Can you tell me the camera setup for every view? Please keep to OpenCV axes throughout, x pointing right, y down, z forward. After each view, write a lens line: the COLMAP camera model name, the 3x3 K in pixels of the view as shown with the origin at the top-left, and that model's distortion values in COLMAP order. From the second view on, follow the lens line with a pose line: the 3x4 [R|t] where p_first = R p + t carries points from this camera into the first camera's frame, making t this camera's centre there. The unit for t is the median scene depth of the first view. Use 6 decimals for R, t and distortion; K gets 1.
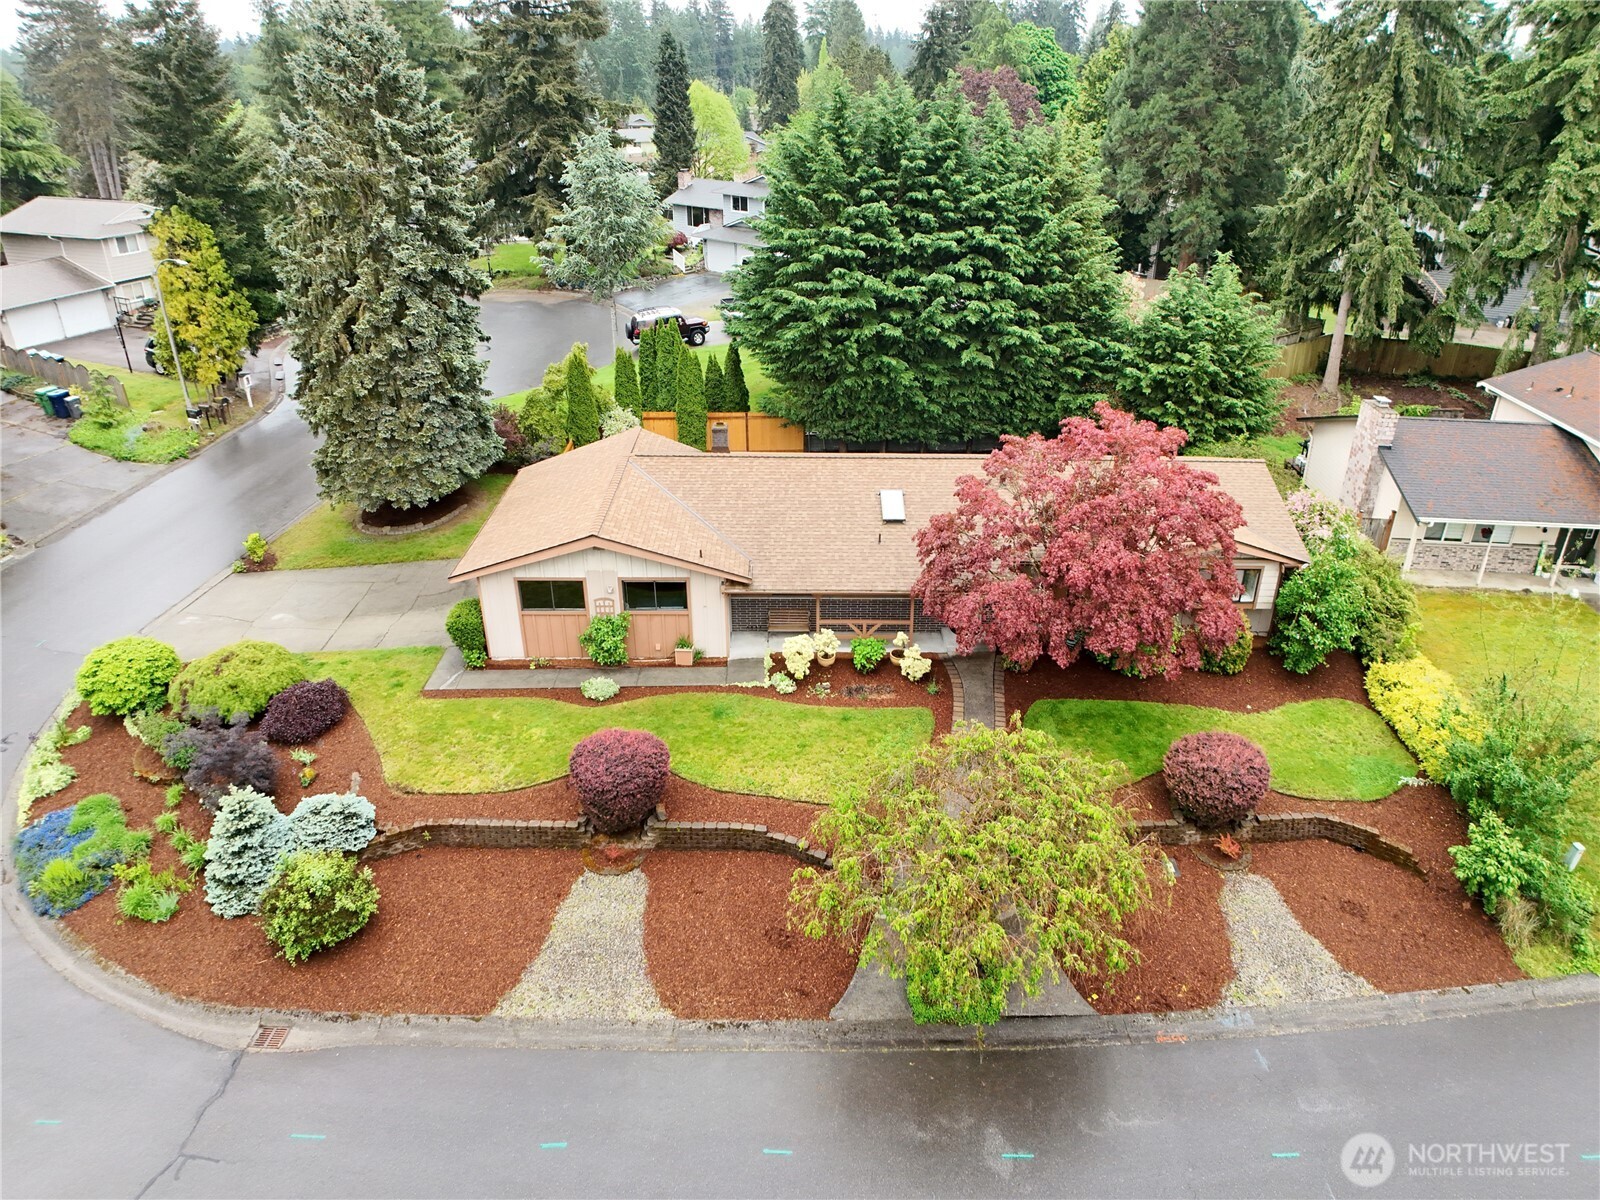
lens RADIAL K [[885.4, 0, 796.0], [0, 885.4, 623.3], [0, 0, 1]] dist [-0.025390, 0.000111]
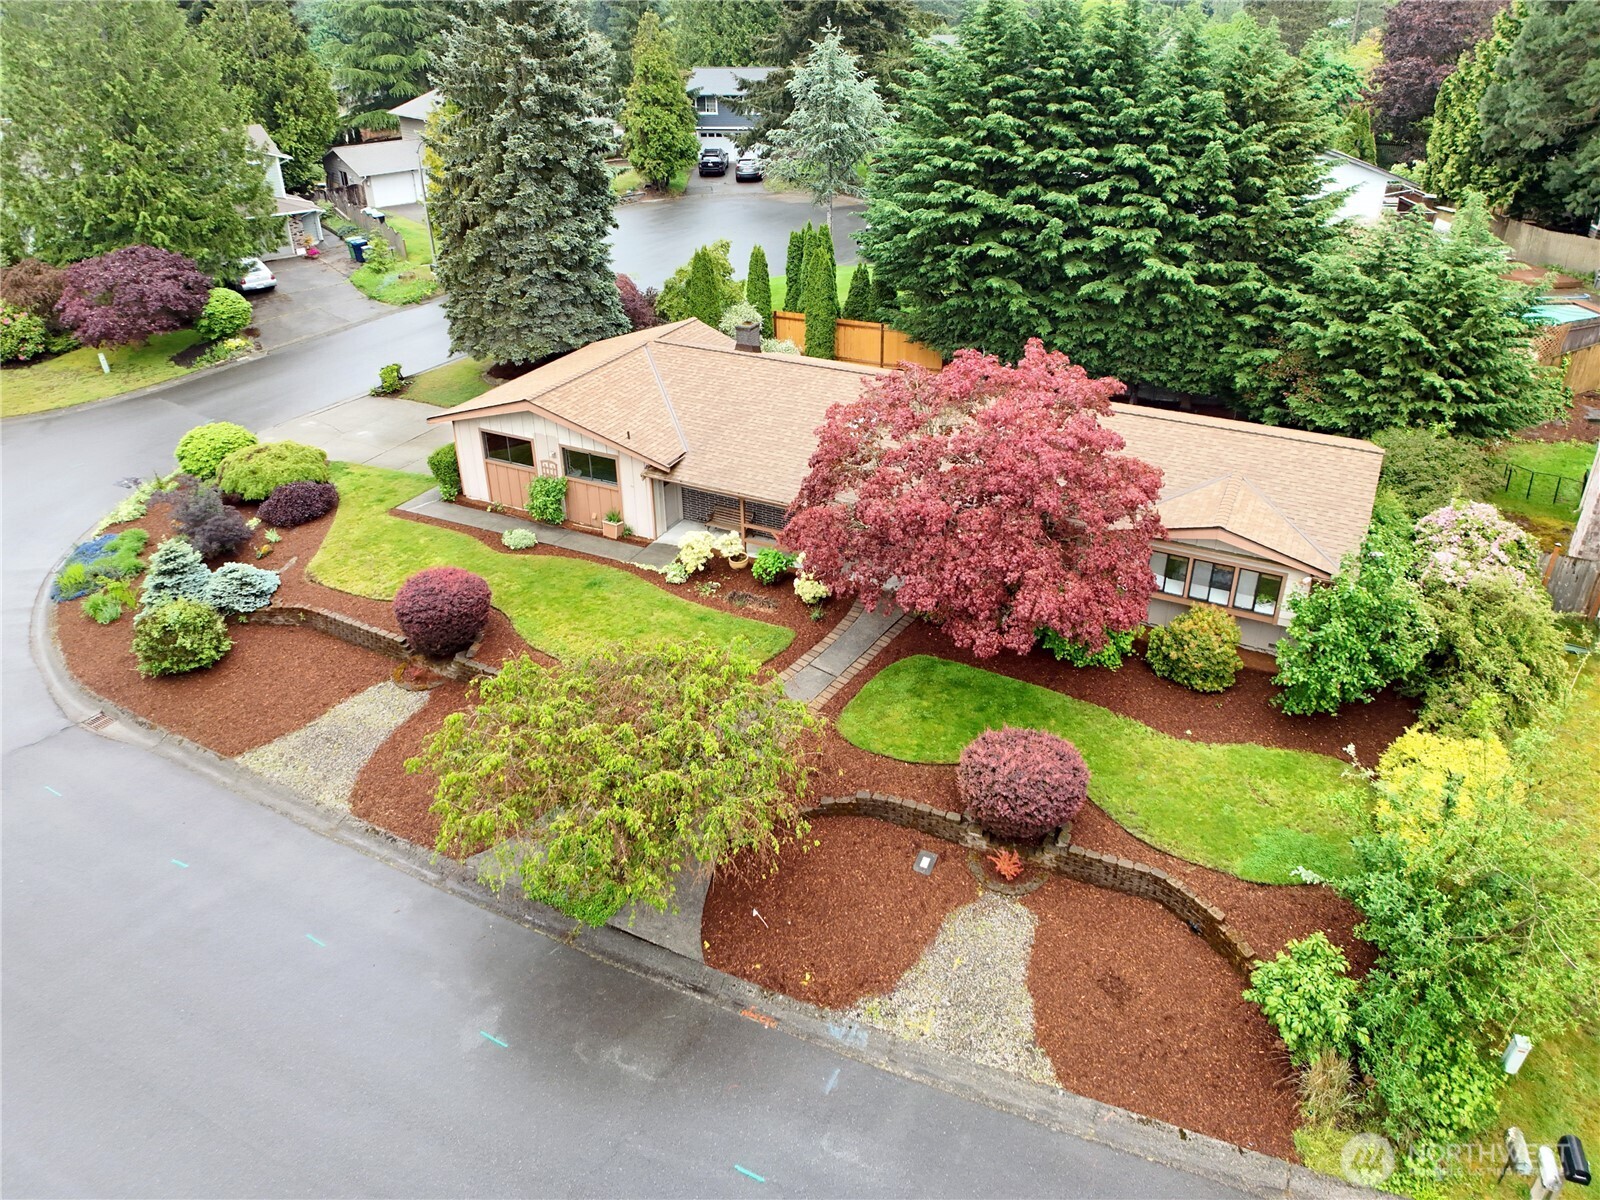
lens RADIAL K [[901.9, 0, 808.2], [0, 901.9, 534.3], [0, 0, 1]] dist [-0.021807, -0.000954]
pose [[0.903942, 0.203931, -0.375901, 0.486451], [-0.207628, 0.977712, 0.031129, -0.038731], [0.373871, 0.049908, 0.926137, 0.088239]]
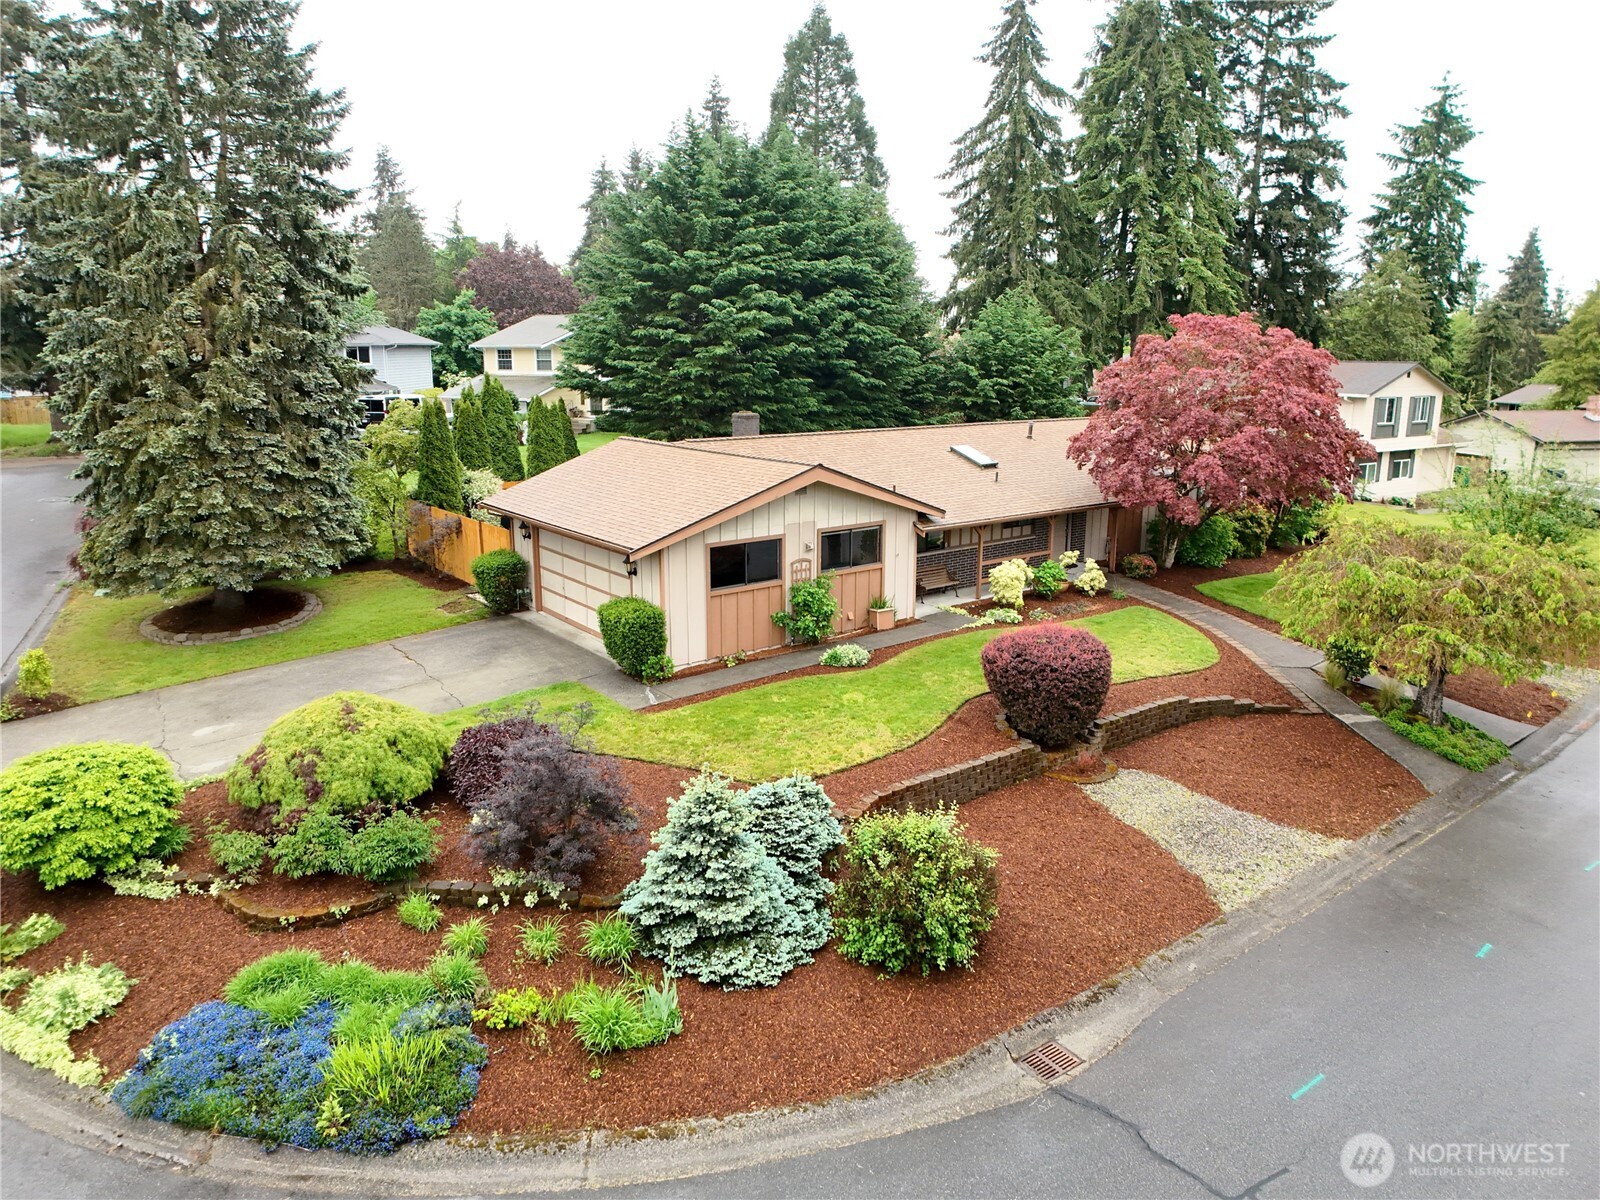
lens RADIAL K [[946.2, 0, 800.0], [0, 946.2, 600.0], [0, 0, 1]] dist [-0.018498, -0.000478]
pose [[0.825369, -0.147491, 0.544988, -0.655322], [0.285567, 0.941756, -0.177614, 0.151059], [-0.487049, 0.302228, 0.819415, 0.286274]]
